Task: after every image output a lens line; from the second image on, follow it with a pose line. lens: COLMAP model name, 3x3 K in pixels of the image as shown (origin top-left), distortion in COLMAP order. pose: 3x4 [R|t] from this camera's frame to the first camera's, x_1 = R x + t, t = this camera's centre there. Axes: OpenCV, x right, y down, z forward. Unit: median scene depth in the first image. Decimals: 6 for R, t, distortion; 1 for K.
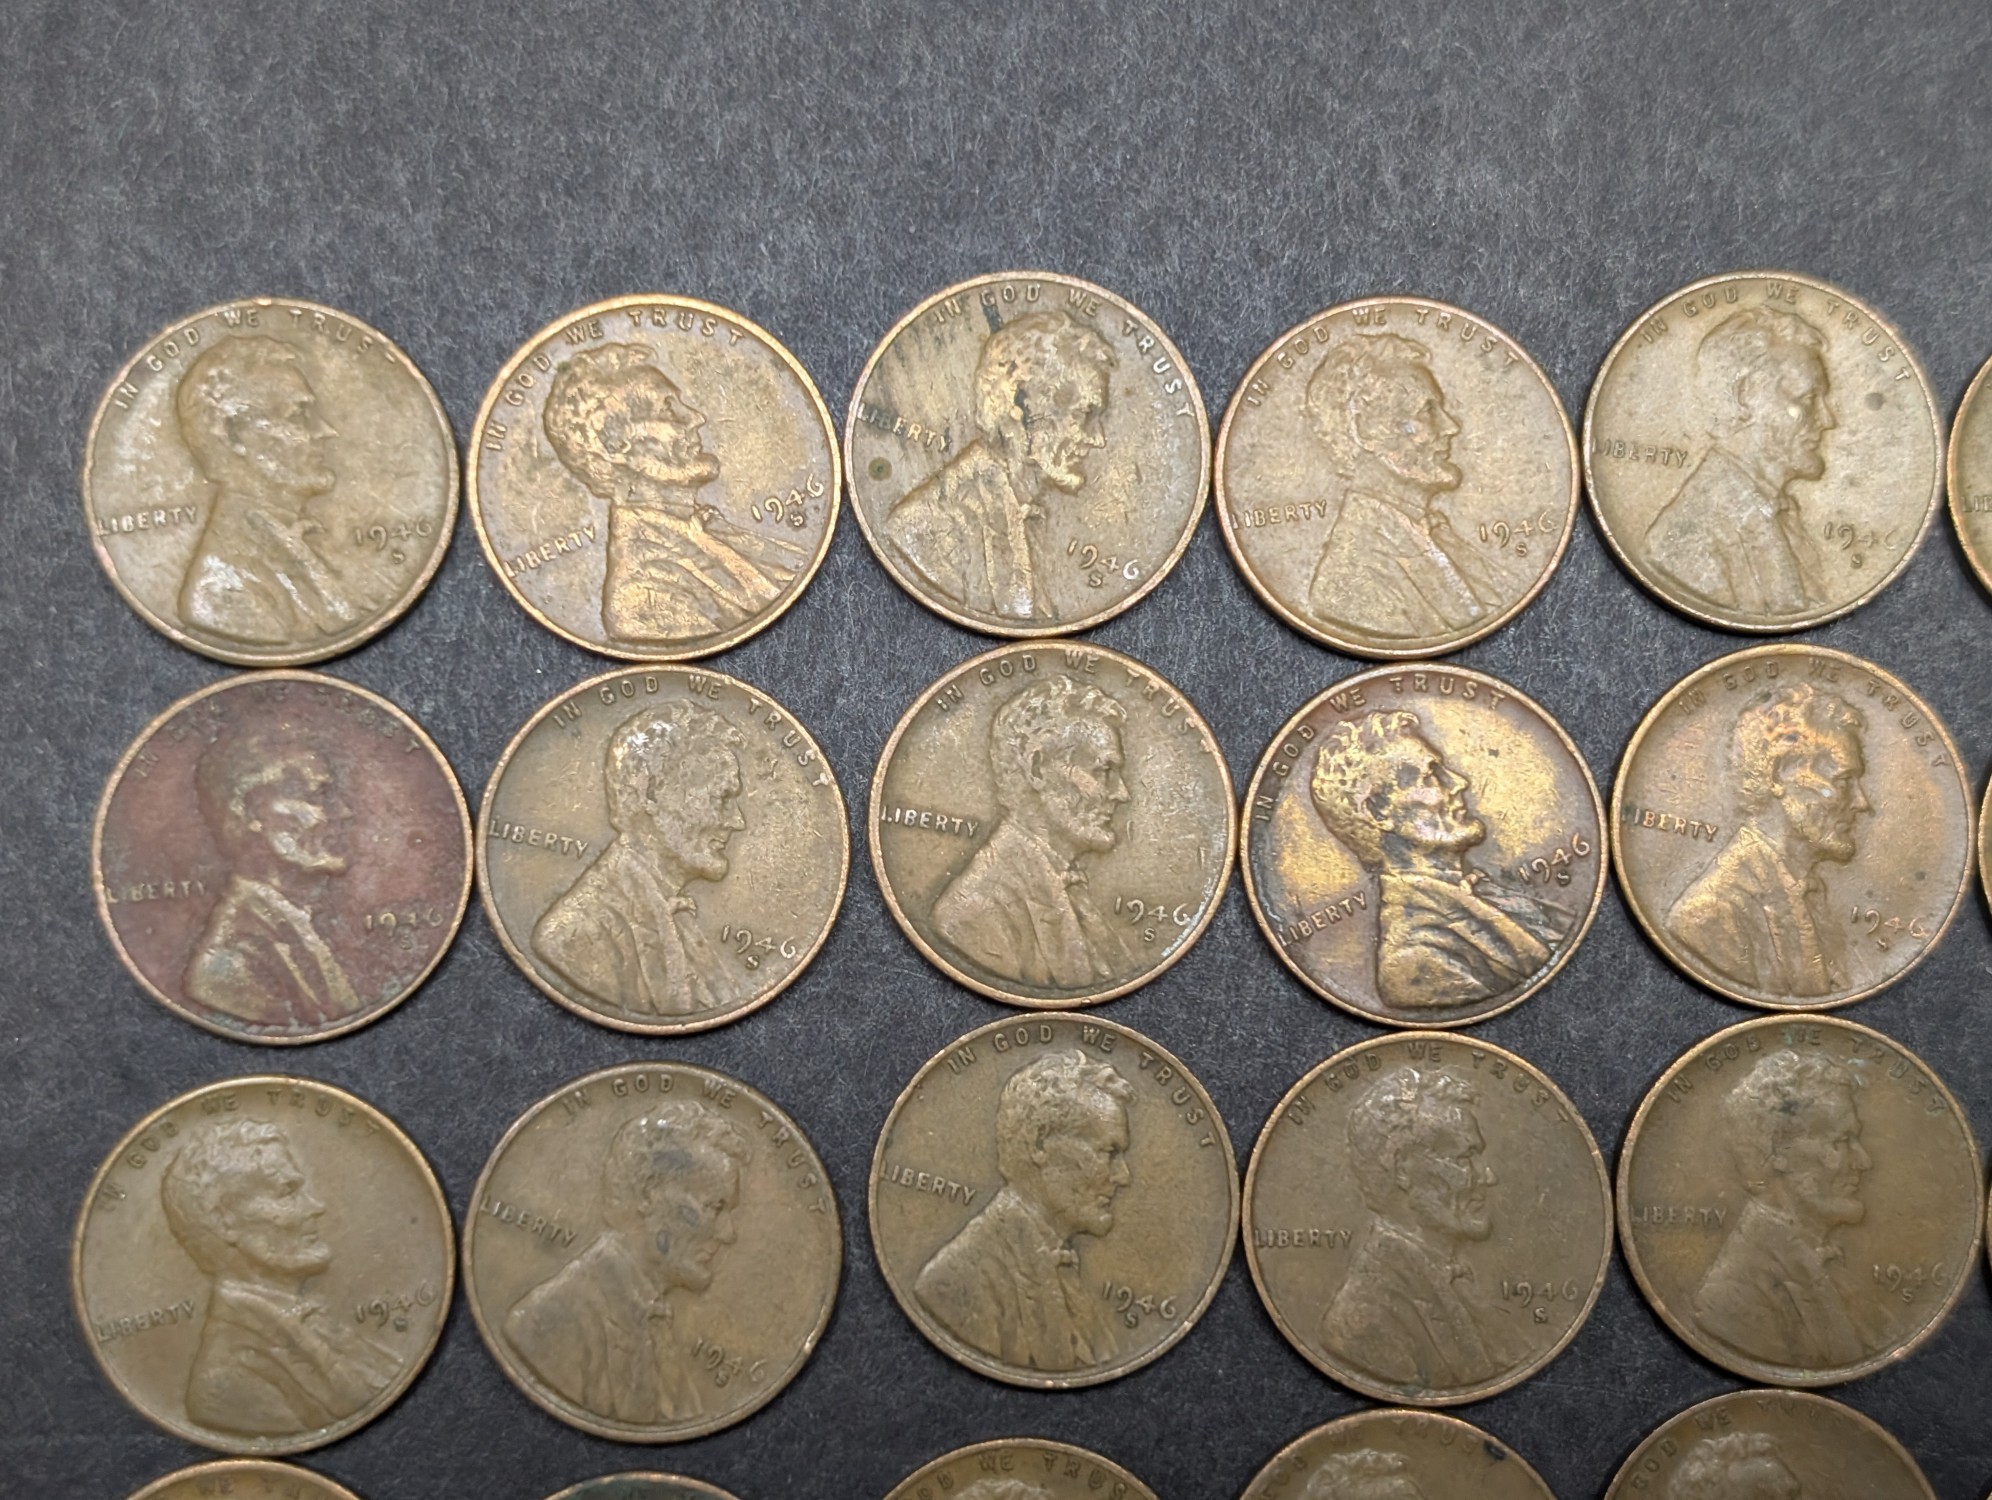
lens RADIAL K [[3534.0, 0, 996.0], [0, 3534.0, 750.0], [0, 0, 1]] dist [0.247366, -1.897674]
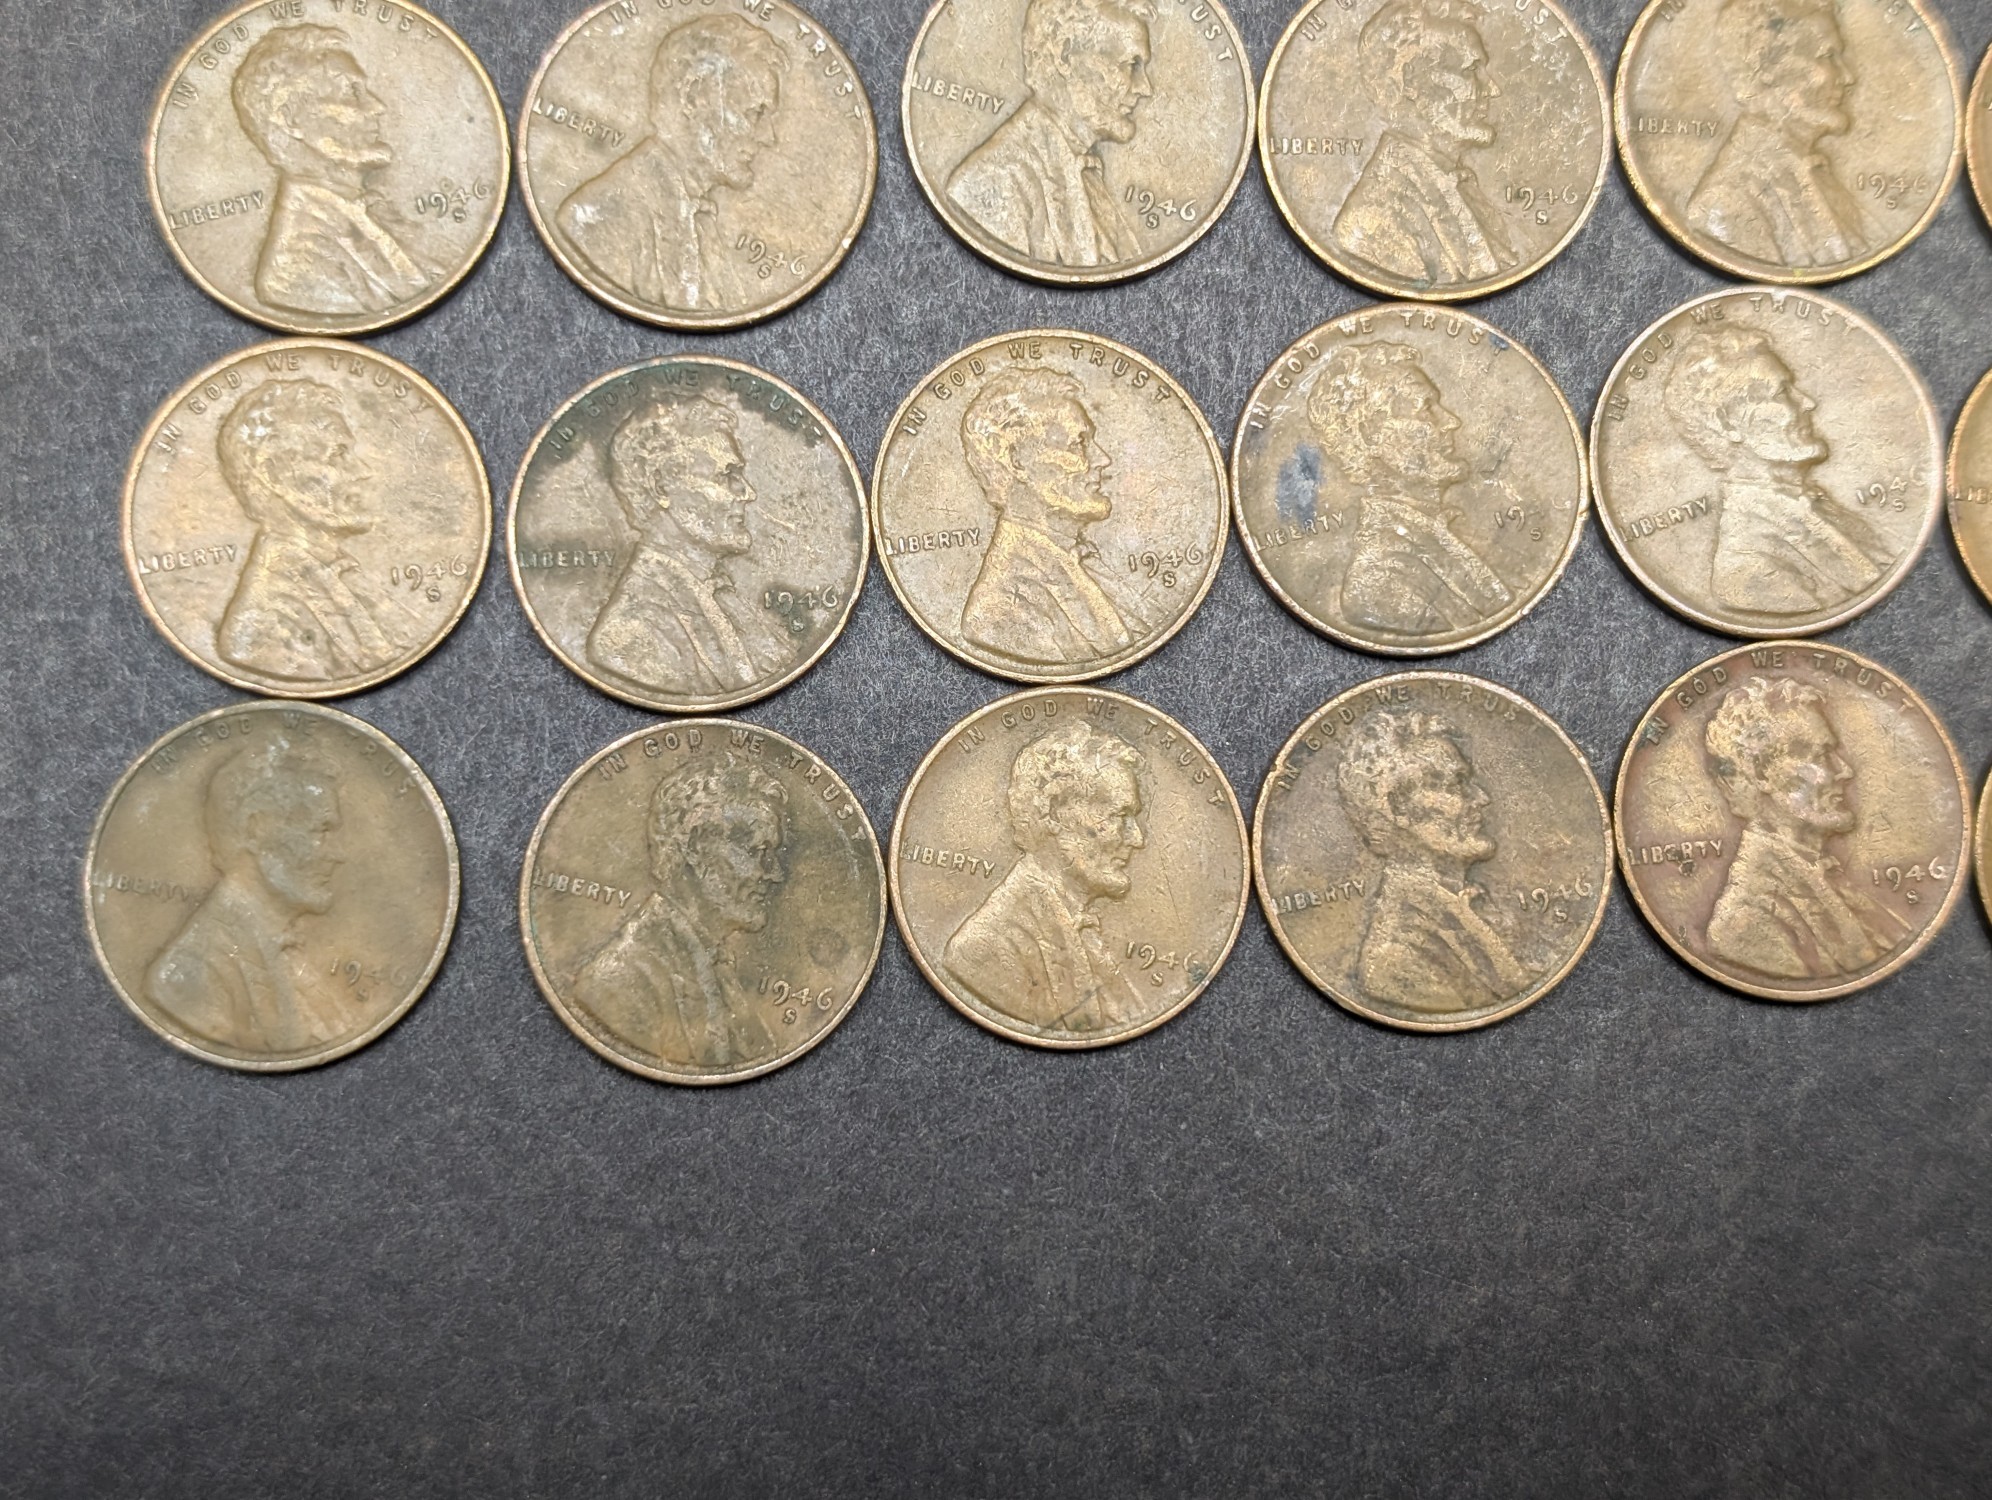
lens RADIAL K [[3534.0, 0, 996.0], [0, 3534.0, 750.0], [0, 0, 1]] dist [0.247366, -1.897674]
pose [[0.999982, -0.004070, -0.004517, -0.004193], [0.004017, 0.999924, -0.011644, 0.328693], [0.004564, 0.011625, 0.999922, -0.050361]]
